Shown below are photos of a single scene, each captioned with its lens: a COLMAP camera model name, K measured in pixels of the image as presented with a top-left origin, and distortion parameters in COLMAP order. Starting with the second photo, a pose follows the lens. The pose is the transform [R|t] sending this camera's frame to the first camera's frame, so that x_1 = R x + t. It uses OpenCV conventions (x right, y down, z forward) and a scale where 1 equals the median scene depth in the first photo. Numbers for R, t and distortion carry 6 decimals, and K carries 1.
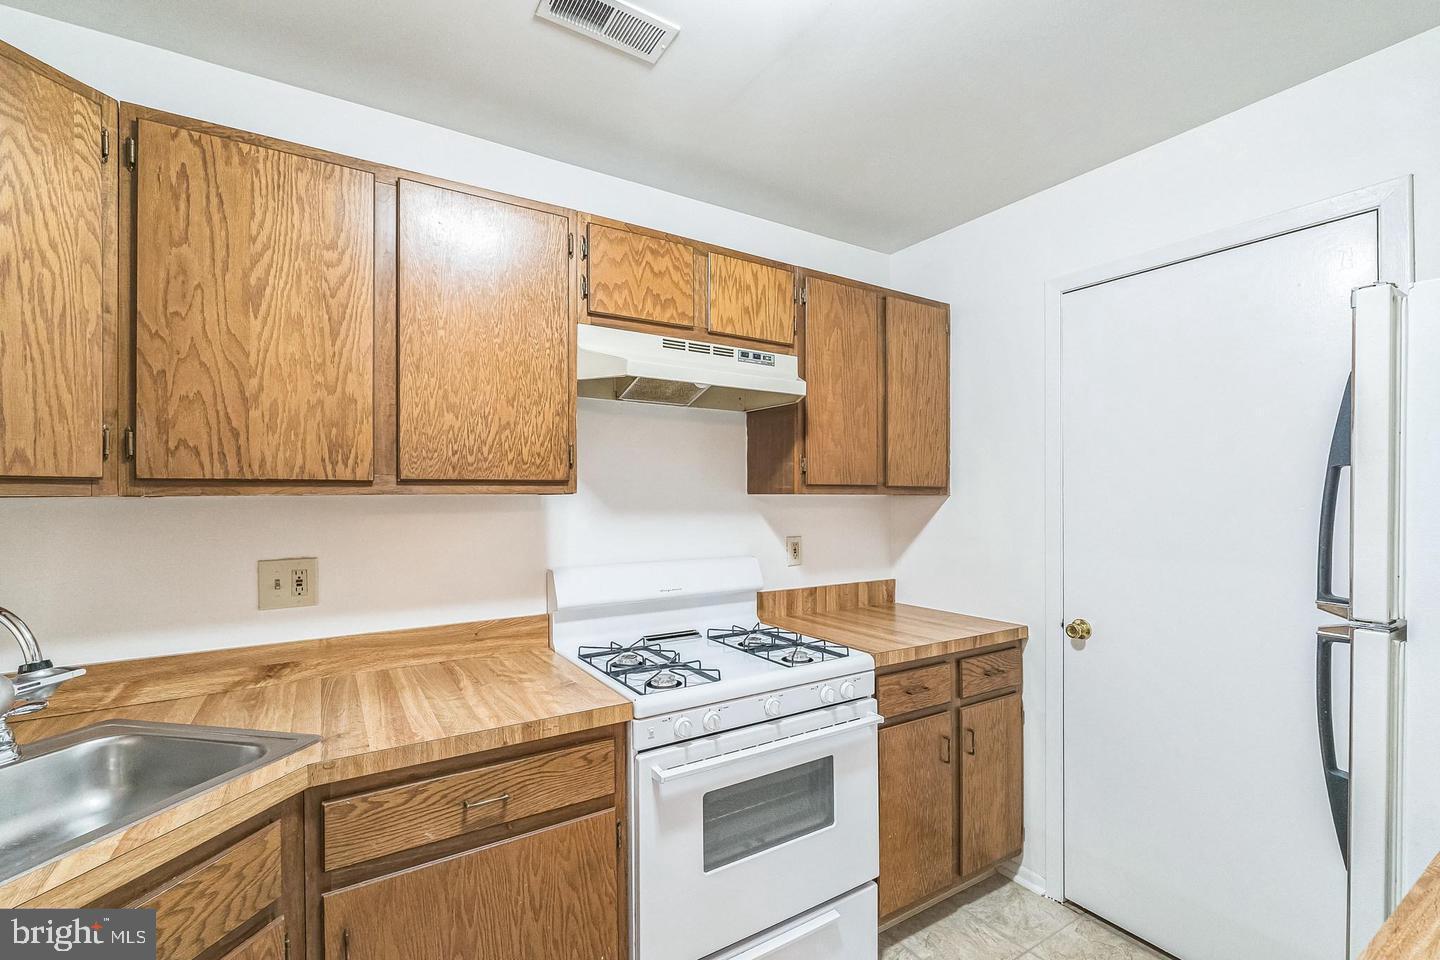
lens RADIAL K [[638.4, 0, 717.6], [0, 638.4, 488.0], [0, 0, 1]] dist [-0.002787, 0.000433]
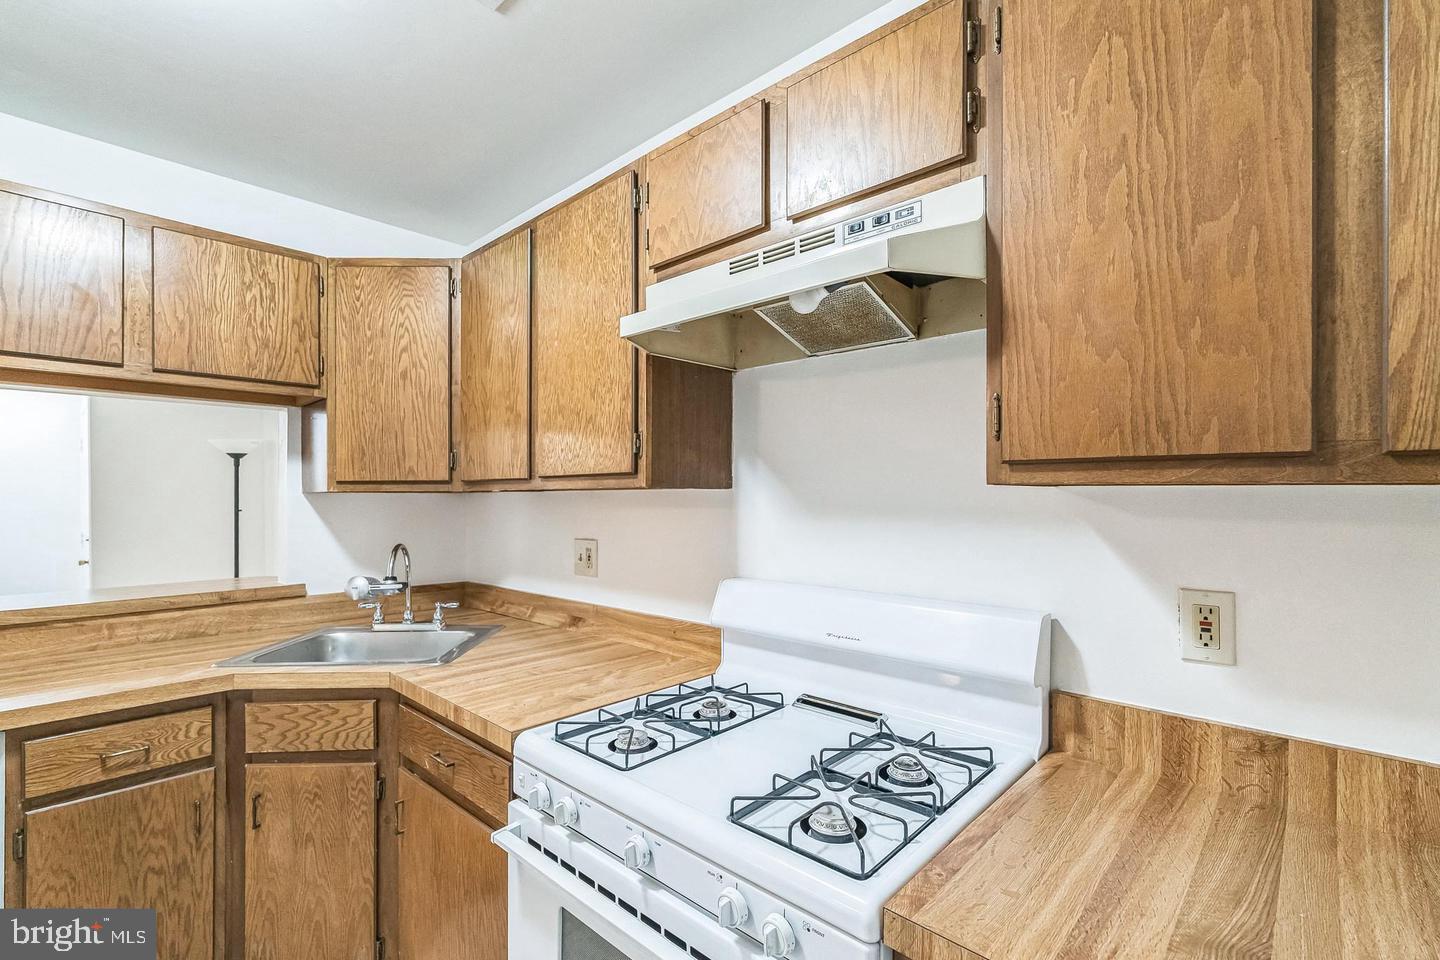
lens RADIAL K [[640.1, 0, 712.9], [0, 640.1, 491.1], [0, 0, 1]] dist [-0.001902, -0.000245]
pose [[0.246899, -0.001981, -0.969039, 0.632264], [0.011318, 0.999936, 0.000840, 0.013757], [0.968975, -0.011175, 0.246905, 0.879768]]
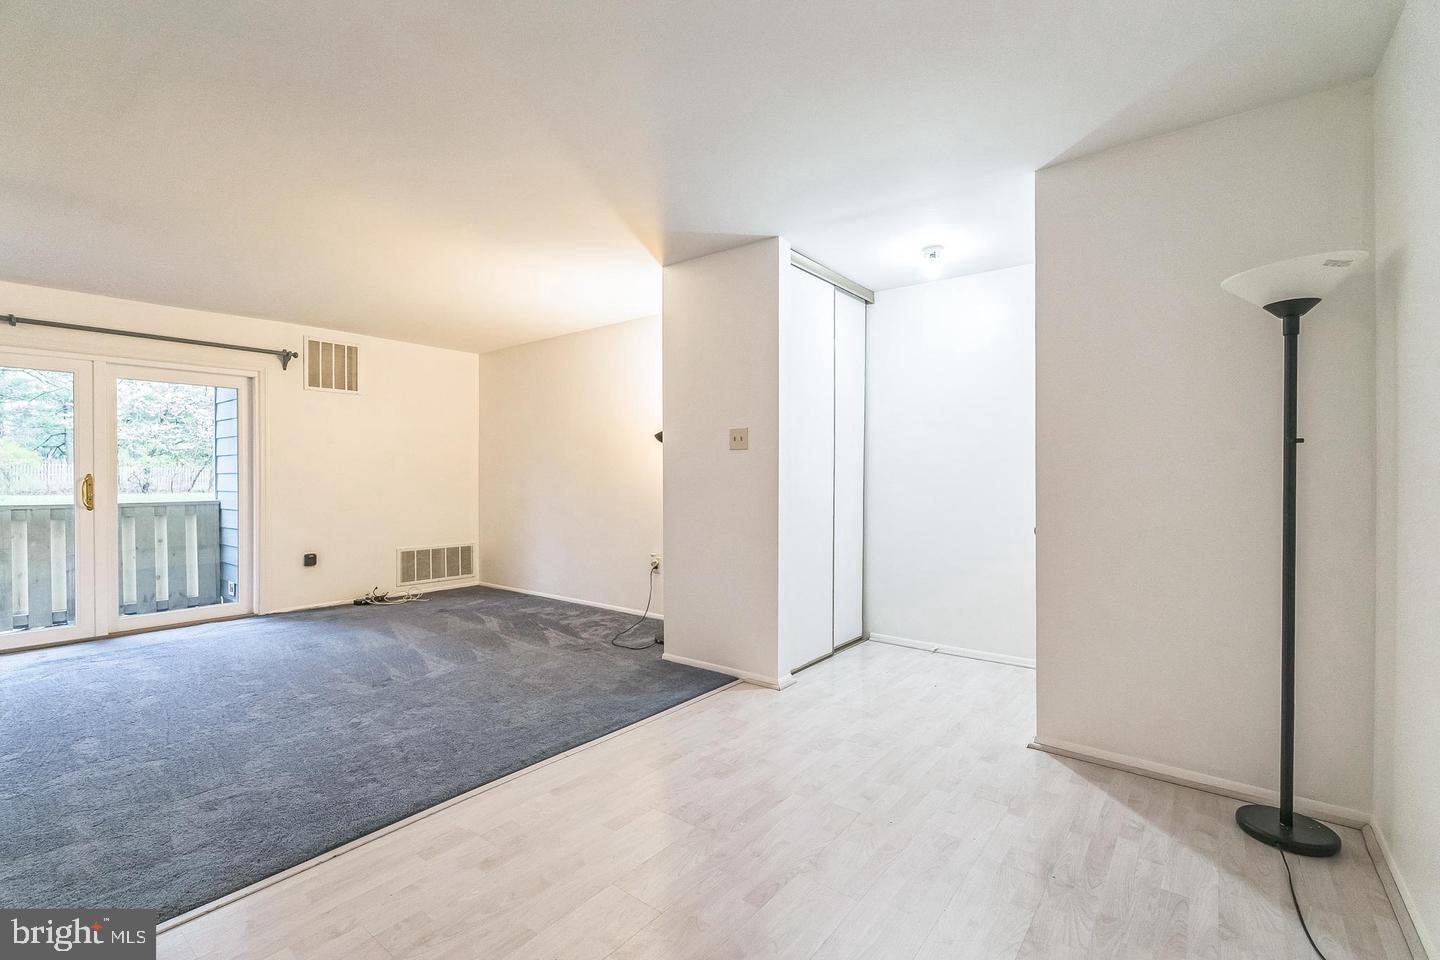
lens RADIAL K [[636.6, 0, 724.1], [0, 636.6, 482.5], [0, 0, 1]] dist [-0.006477, -0.000135]
pose [[-0.941091, 0.011559, -0.337956, -1.268707], [0.009497, 0.999925, 0.007757, 0.134612], [0.338020, 0.004090, -0.941130, 0.274680]]
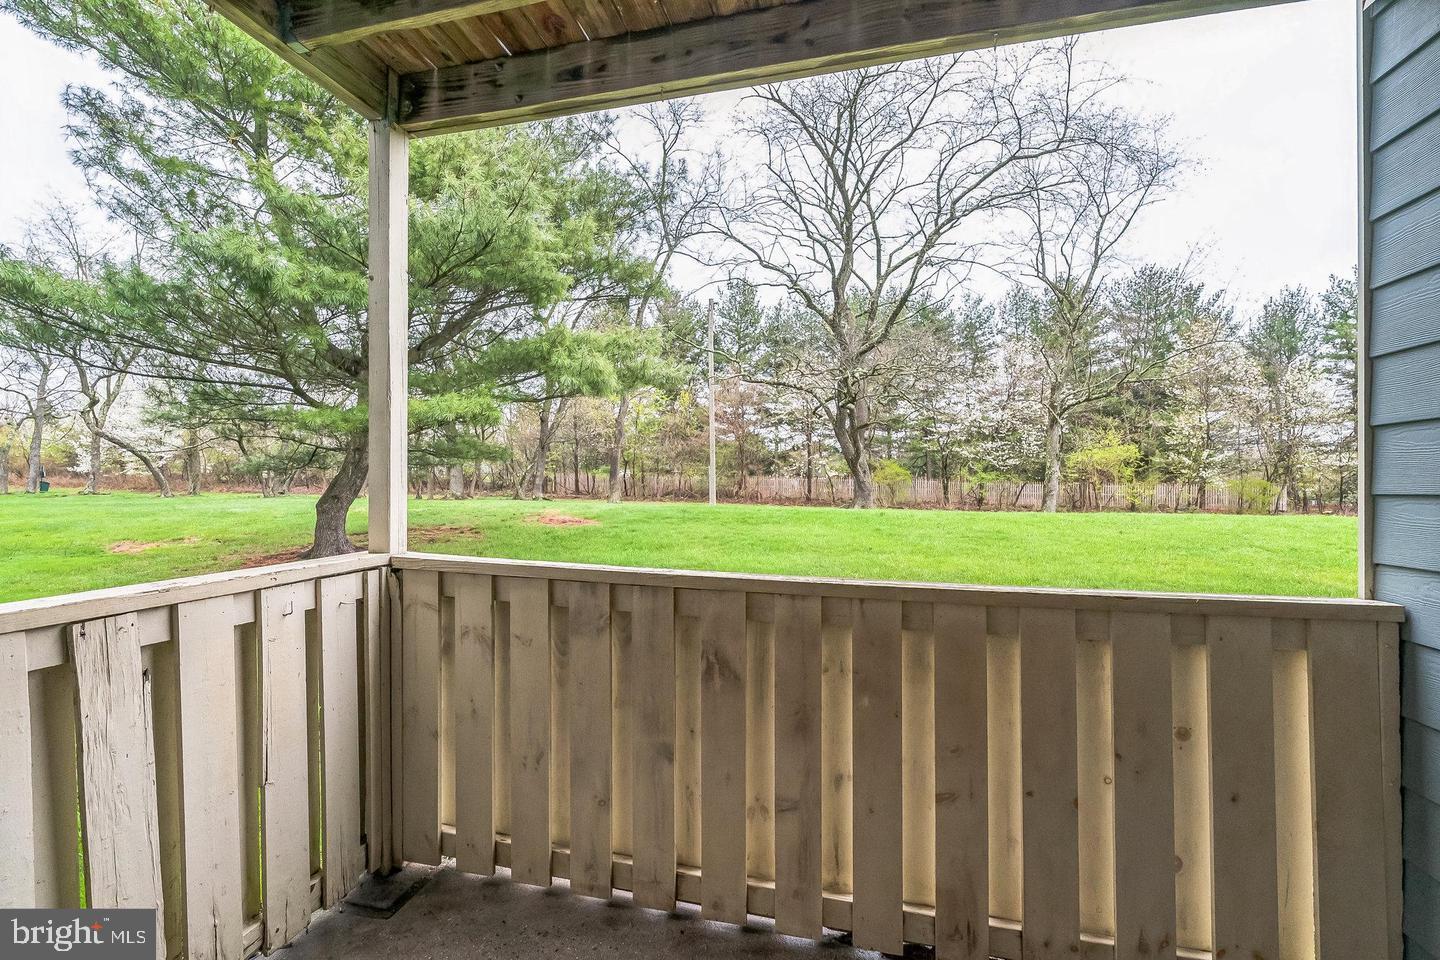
lens RADIAL K [[617.1, 0, 720.0], [0, 617.1, 480.0], [0, 0, 1]] dist [-0.001310, -0.000025]
pose [[-0.709415, 0.016204, 0.704605, 0.312976], [-0.001526, 0.999698, -0.024526, 0.087435], [-0.704790, -0.018474, -0.709176, -2.869439]]
